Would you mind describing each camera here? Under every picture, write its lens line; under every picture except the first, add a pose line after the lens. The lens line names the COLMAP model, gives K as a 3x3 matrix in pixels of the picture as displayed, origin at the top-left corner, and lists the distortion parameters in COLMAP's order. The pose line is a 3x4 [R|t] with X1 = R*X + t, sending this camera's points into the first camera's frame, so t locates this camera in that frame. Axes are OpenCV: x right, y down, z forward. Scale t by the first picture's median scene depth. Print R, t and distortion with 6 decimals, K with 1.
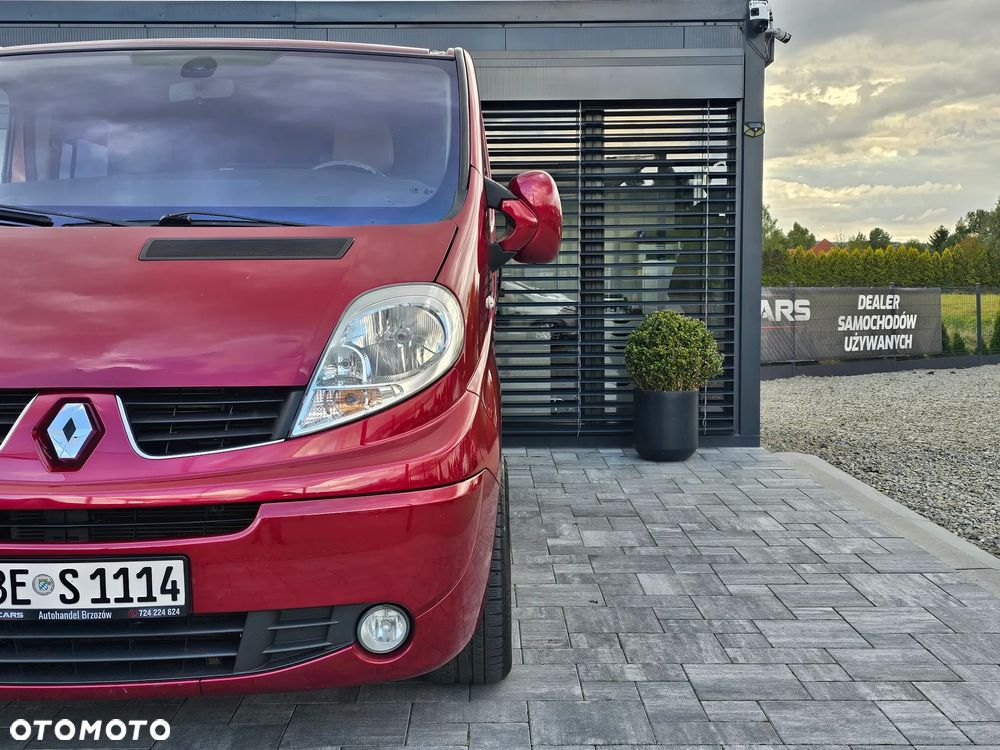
lens RADIAL K [[1234.3, 0, 500.0], [0, 1234.3, 375.0], [0, 0, 1]] dist [0.185729, -0.473588]
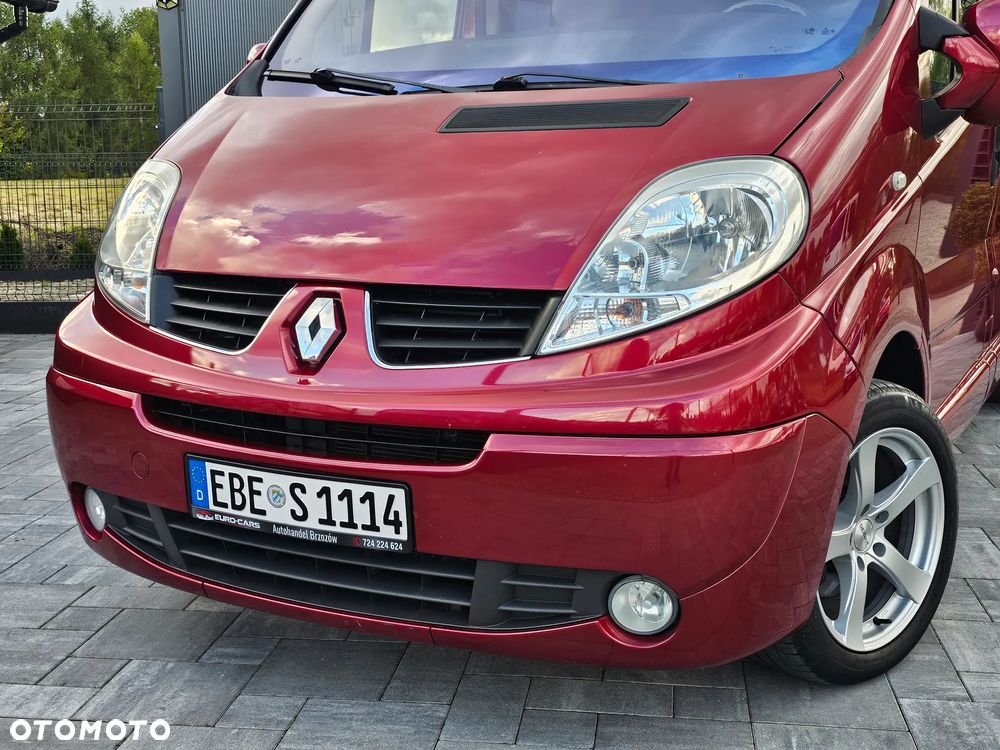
lens RADIAL K [[1234.3, 0, 500.0], [0, 1234.3, 375.0], [0, 0, 1]] dist [0.185729, -0.473588]
pose [[0.872053, 0.082418, -0.482423, 0.204625], [-0.032181, 0.993242, 0.111515, -0.026050], [0.488353, -0.081722, 0.868811, 0.301983]]
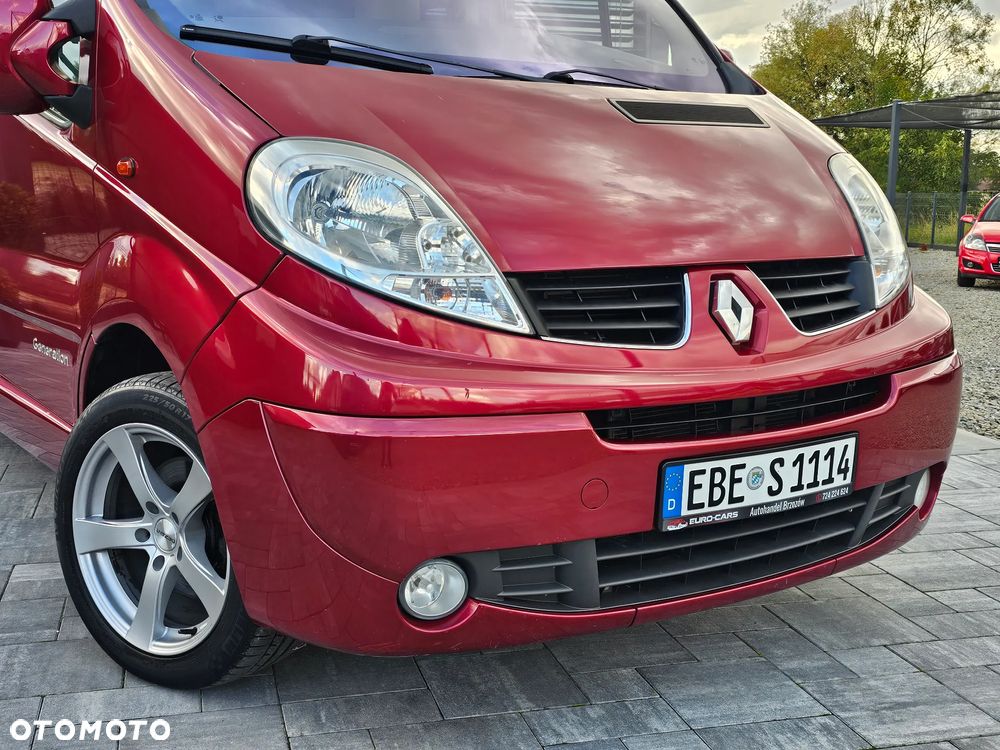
lens RADIAL K [[1234.3, 0, 500.0], [0, 1234.3, 375.0], [0, 0, 1]] dist [0.185729, -0.473588]
pose [[0.820263, -0.075287, 0.567009, -1.018307], [0.030712, 0.995667, 0.087774, 0.007375], [-0.571161, -0.054584, 0.819021, 0.368624]]
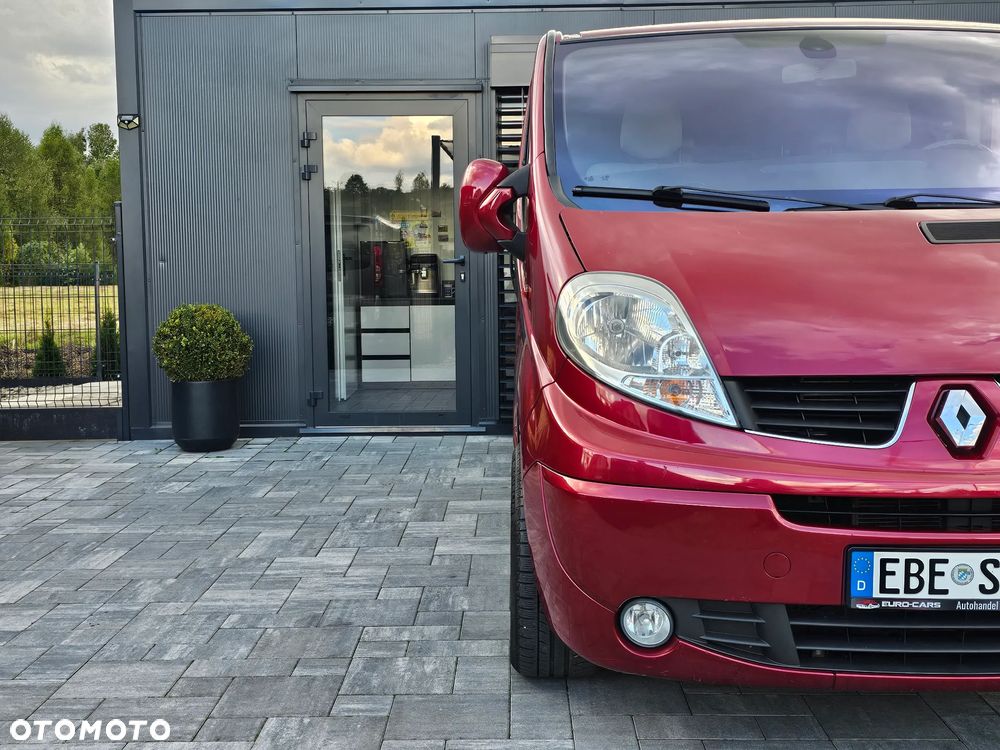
lens RADIAL K [[1234.3, 0, 500.0], [0, 1234.3, 375.0], [0, 0, 1]] dist [0.185729, -0.473588]
pose [[0.999910, -0.004331, -0.012689, -0.710042], [0.004488, 0.999913, 0.012372, -0.003080], [0.012635, -0.012428, 0.999843, 0.013303]]
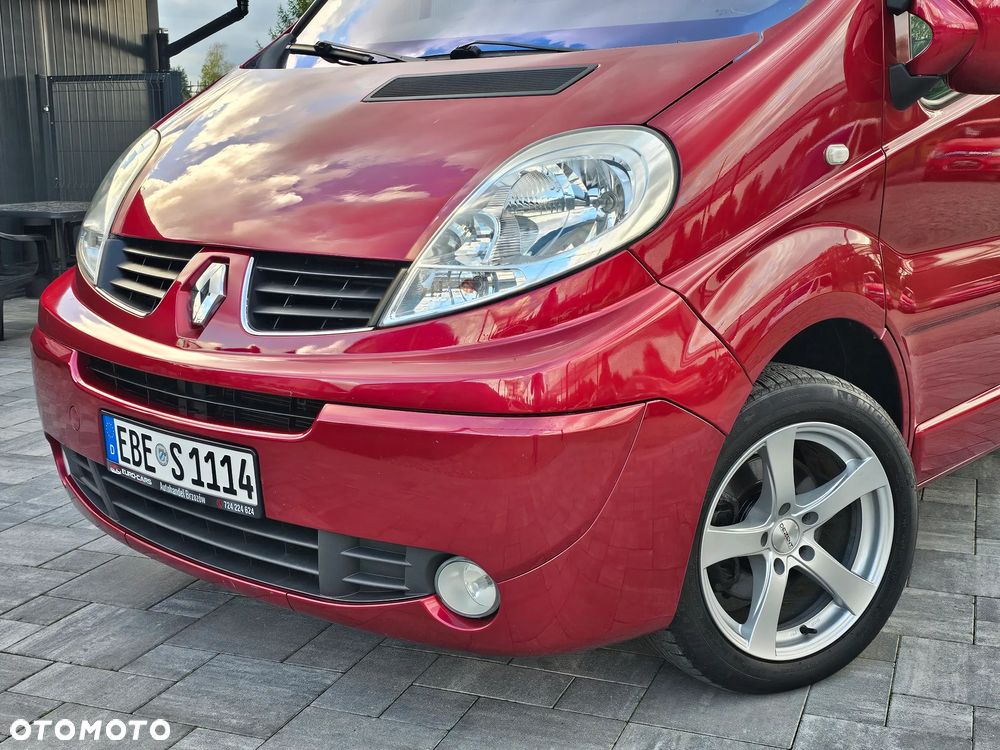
lens RADIAL K [[1234.3, 0, 500.0], [0, 1234.3, 375.0], [0, 0, 1]] dist [0.185729, -0.473588]
pose [[0.735409, 0.127351, -0.665549, 0.432750], [-0.048362, 0.989540, 0.135908, -0.030652], [0.675896, -0.067760, 0.733876, 0.488935]]
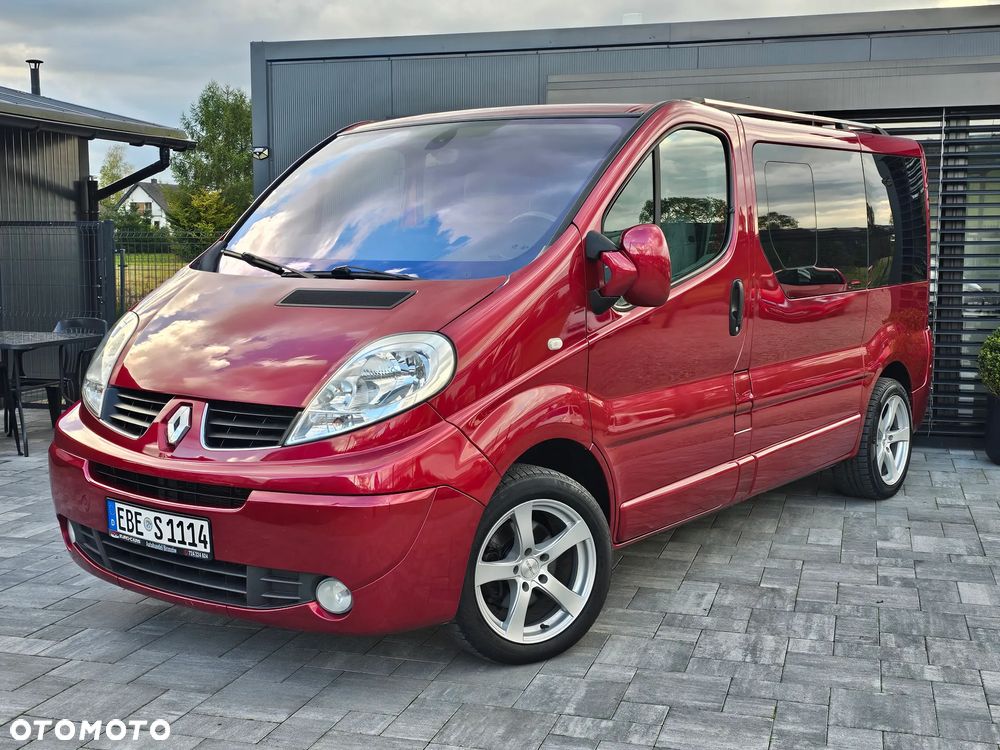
lens RADIAL K [[1234.3, 0, 500.0], [0, 1234.3, 375.0], [0, 0, 1]] dist [0.185729, -0.473588]
pose [[0.786553, 0.074500, -0.613013, 0.887664], [-0.053122, 0.997179, 0.053028, -0.116794], [0.615234, -0.009145, 0.788291, 0.066233]]
